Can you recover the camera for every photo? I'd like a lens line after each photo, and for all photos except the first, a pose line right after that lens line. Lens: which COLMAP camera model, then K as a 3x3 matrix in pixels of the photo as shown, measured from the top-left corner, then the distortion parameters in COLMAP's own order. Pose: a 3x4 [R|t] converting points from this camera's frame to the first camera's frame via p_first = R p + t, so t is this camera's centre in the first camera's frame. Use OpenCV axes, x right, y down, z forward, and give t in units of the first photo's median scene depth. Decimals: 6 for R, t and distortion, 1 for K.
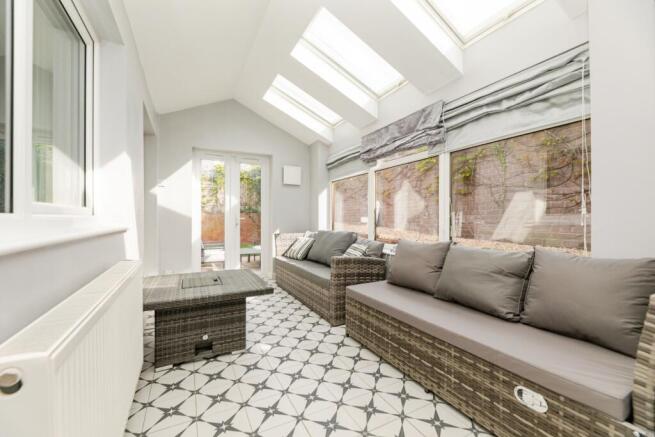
lens RADIAL K [[265.6, 0, 327.7], [0, 265.6, 217.5], [0, 0, 1]] dist [0.000490, 0.000007]
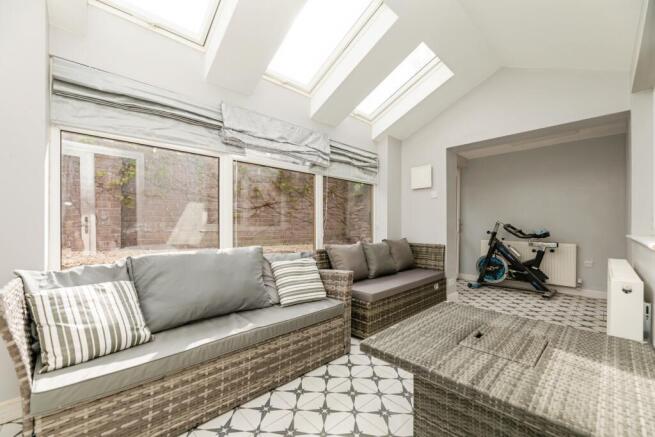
lens RADIAL K [[265.6, 0, 328.2], [0, 265.6, 224.7], [0, 0, 1]] dist [0.000490, 0.000007]
pose [[-0.264850, -0.000172, 0.964290, -0.839061], [-0.004026, 0.999991, -0.000928, -0.004532], [-0.964281, -0.004128, -0.264848, 1.377887]]
